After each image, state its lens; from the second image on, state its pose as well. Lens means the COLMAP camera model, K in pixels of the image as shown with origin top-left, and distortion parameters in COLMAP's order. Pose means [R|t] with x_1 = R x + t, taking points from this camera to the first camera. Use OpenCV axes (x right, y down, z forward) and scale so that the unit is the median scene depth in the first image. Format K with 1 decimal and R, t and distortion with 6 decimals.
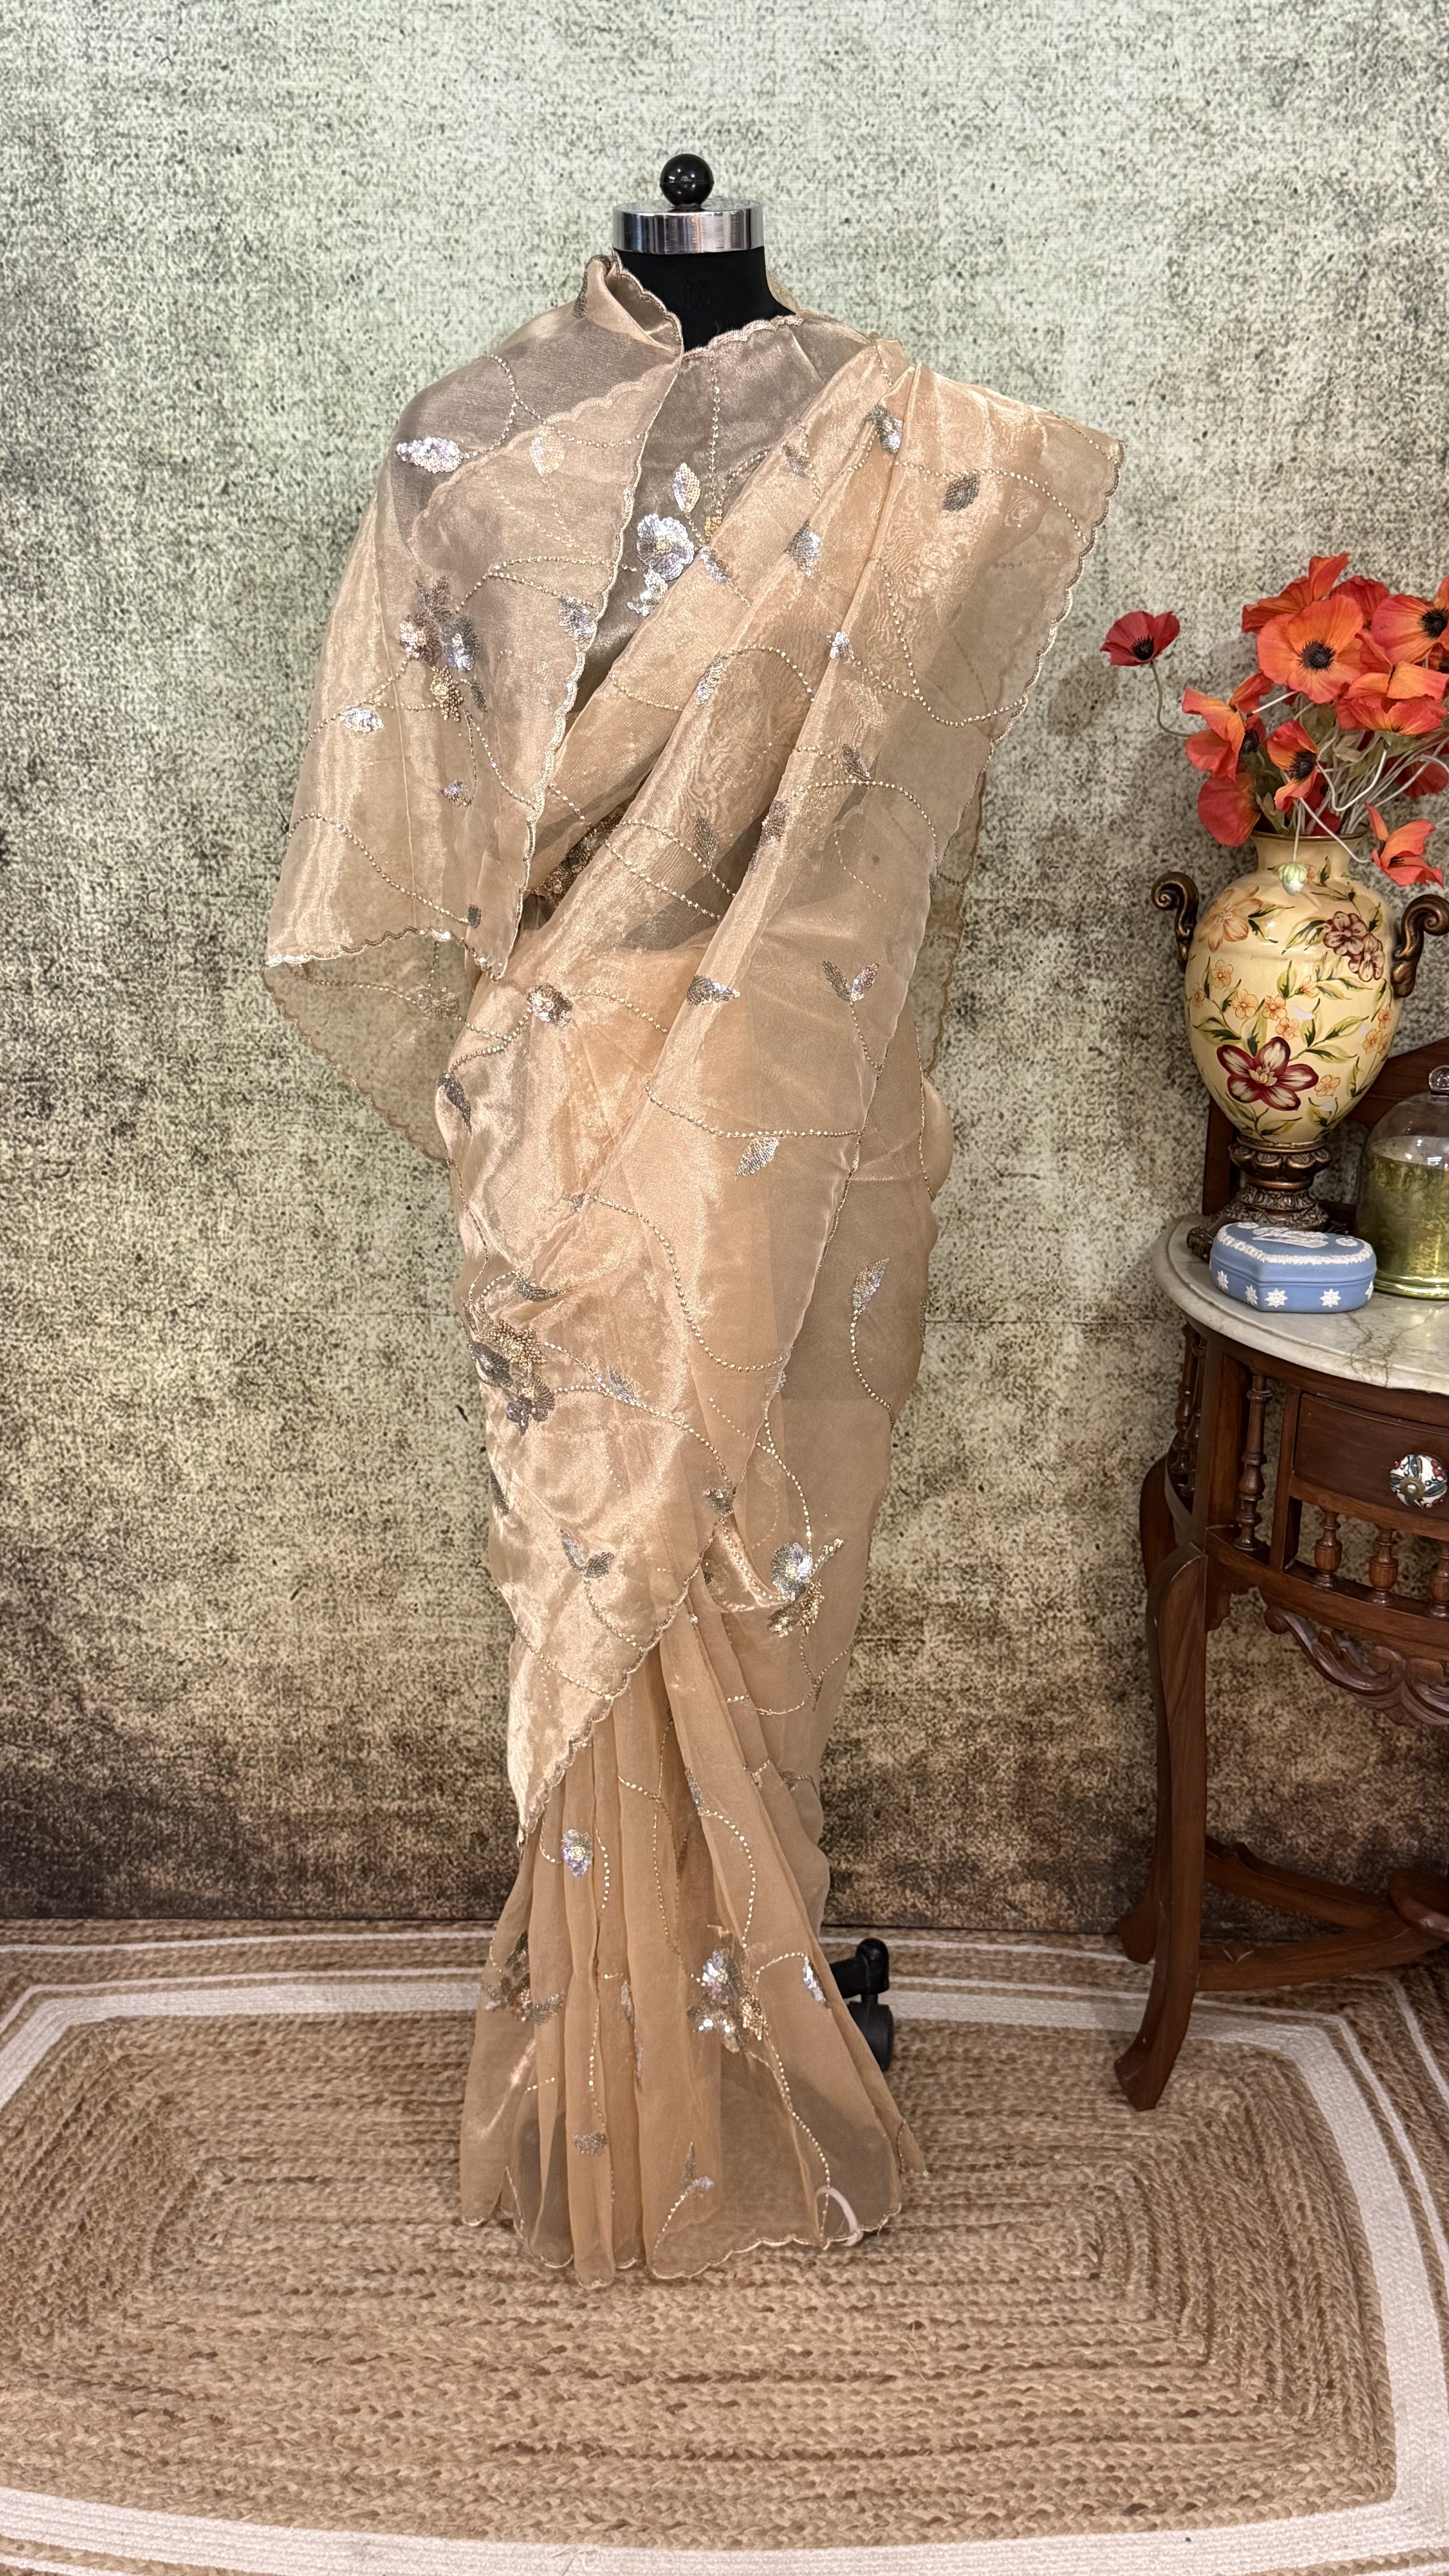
lens RADIAL K [[2519.9, 0, 717.3], [0, 2519.9, 1283.2], [0, 0, 1]] dist [0.196587, -0.485486]
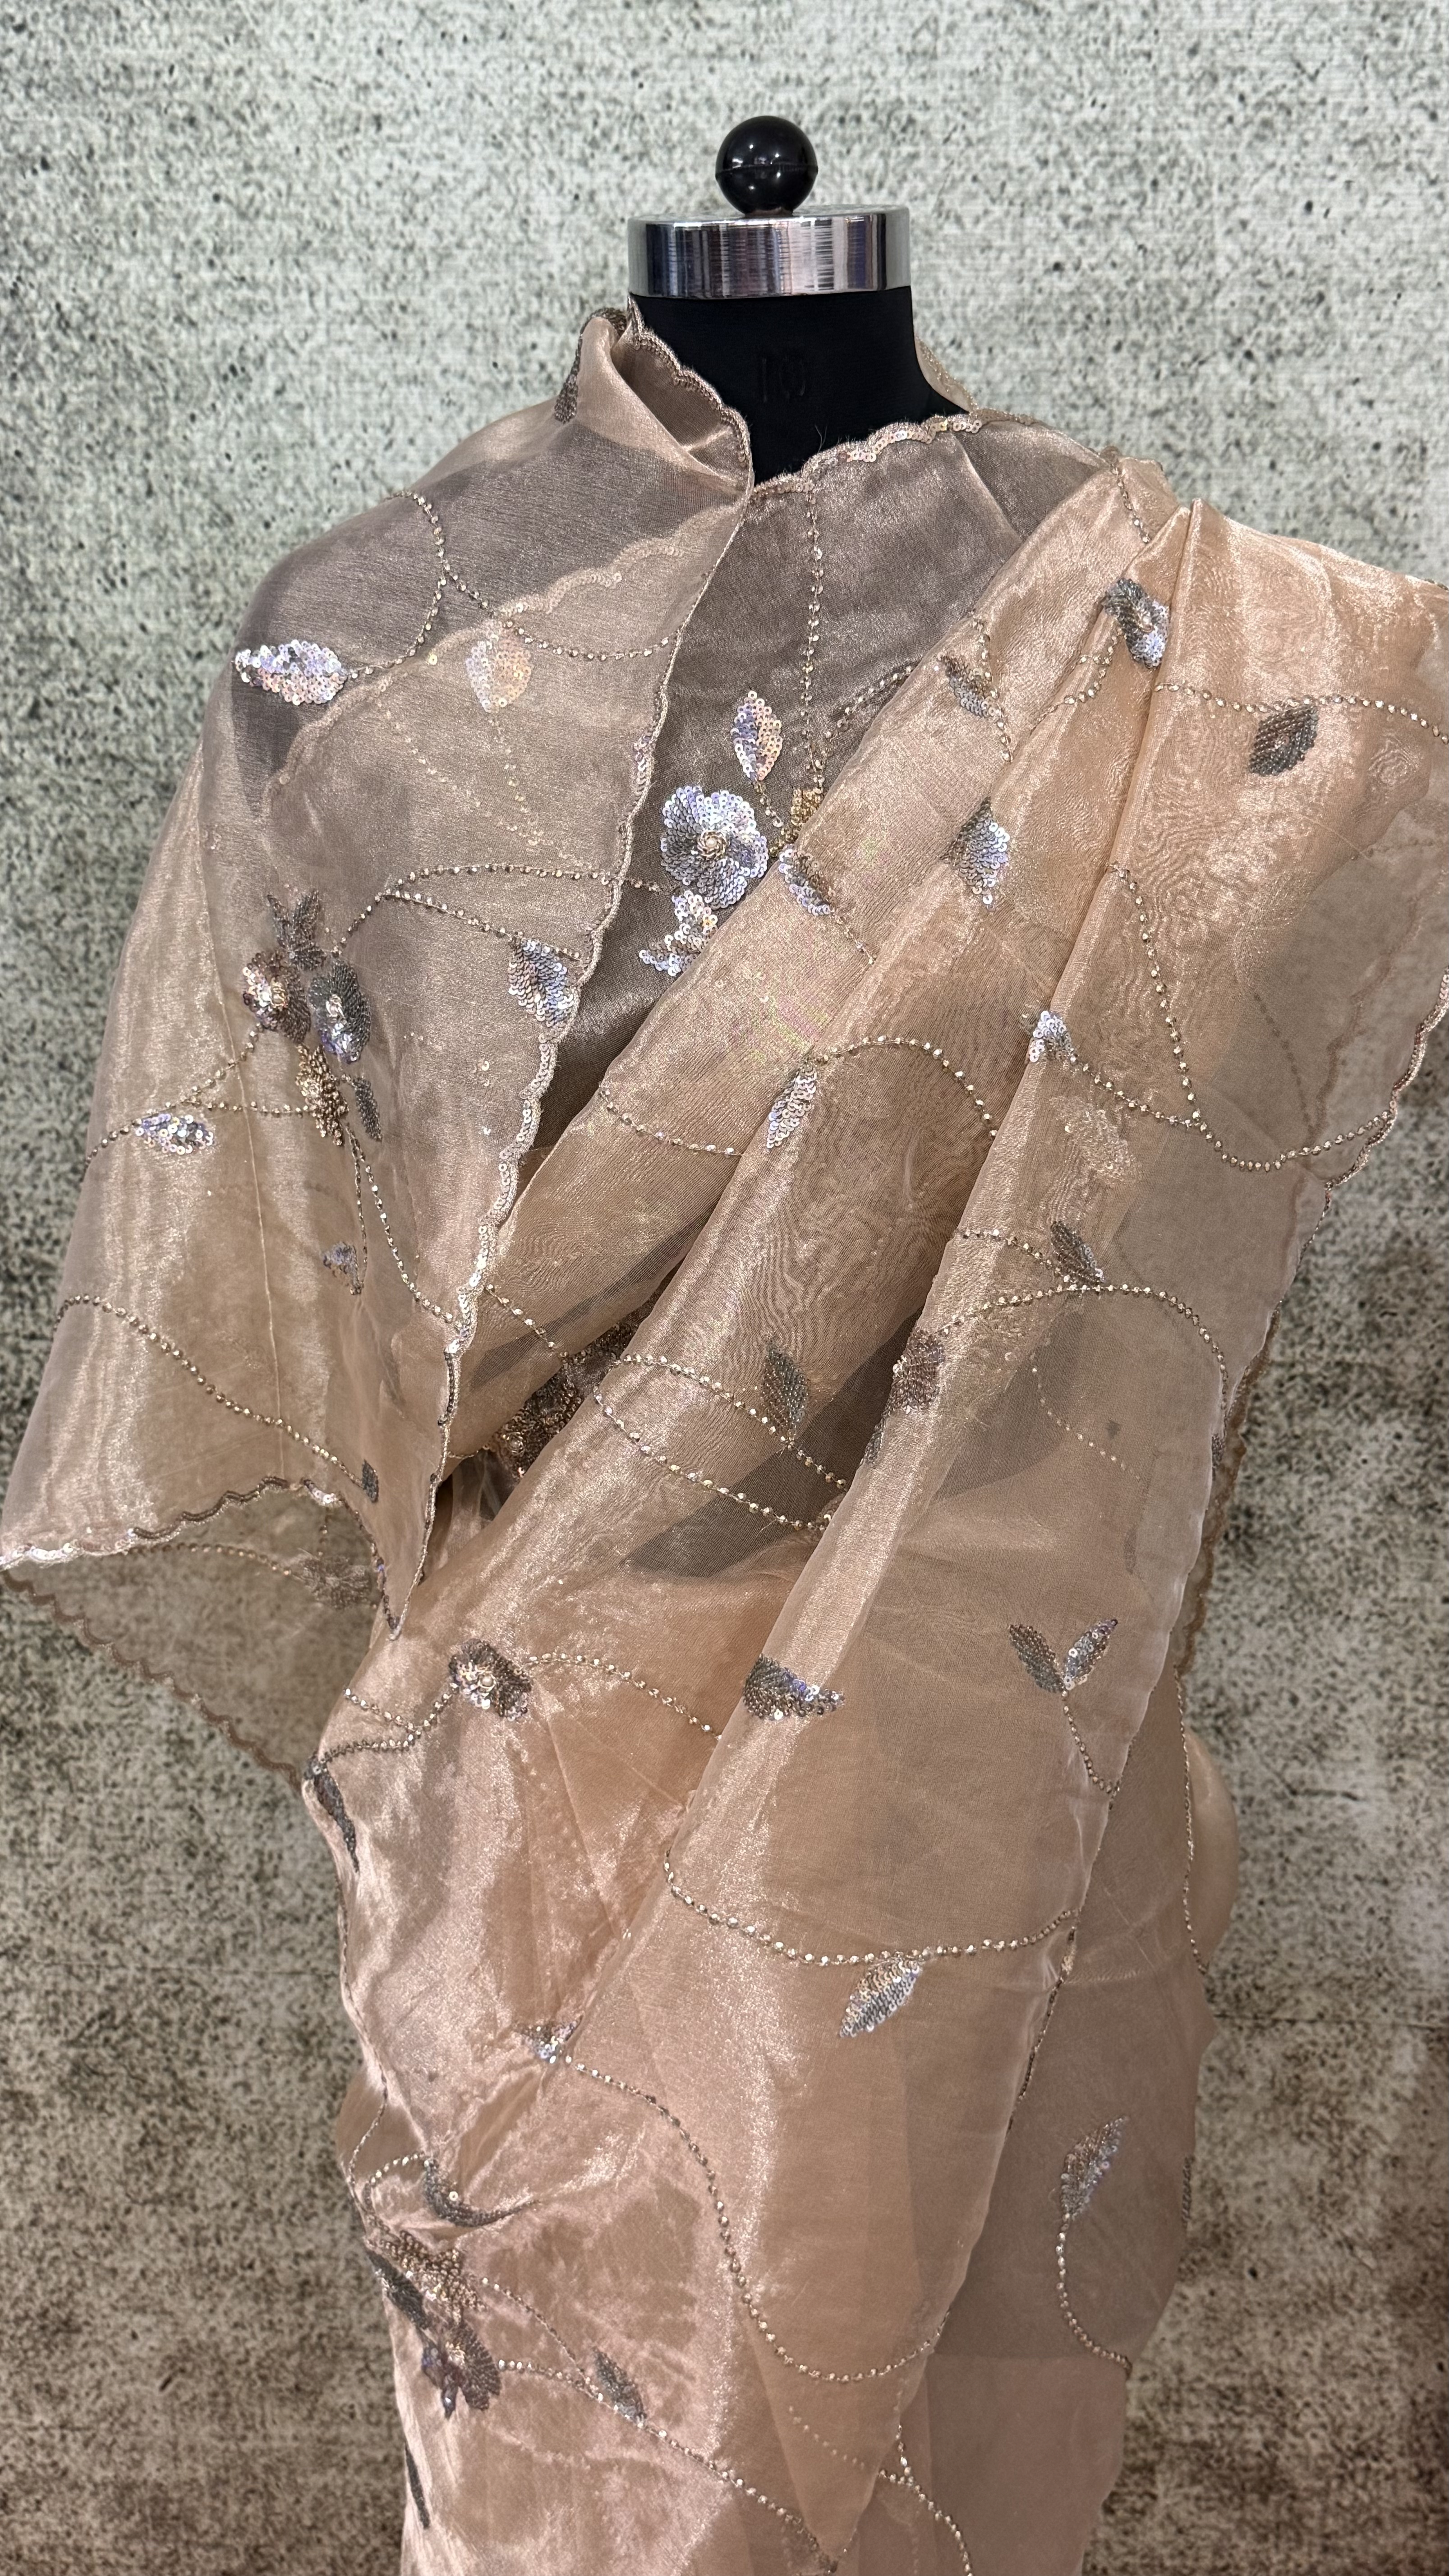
lens RADIAL K [[2547.1, 0, 734.3], [0, 2547.1, 1293.4], [0, 0, 1]] dist [0.191200, -0.484471]
pose [[0.998361, 0.011540, -0.056054, 0.011763], [-0.014428, 0.998575, -0.051382, -0.137578], [0.055381, 0.052106, 0.997105, 0.388945]]
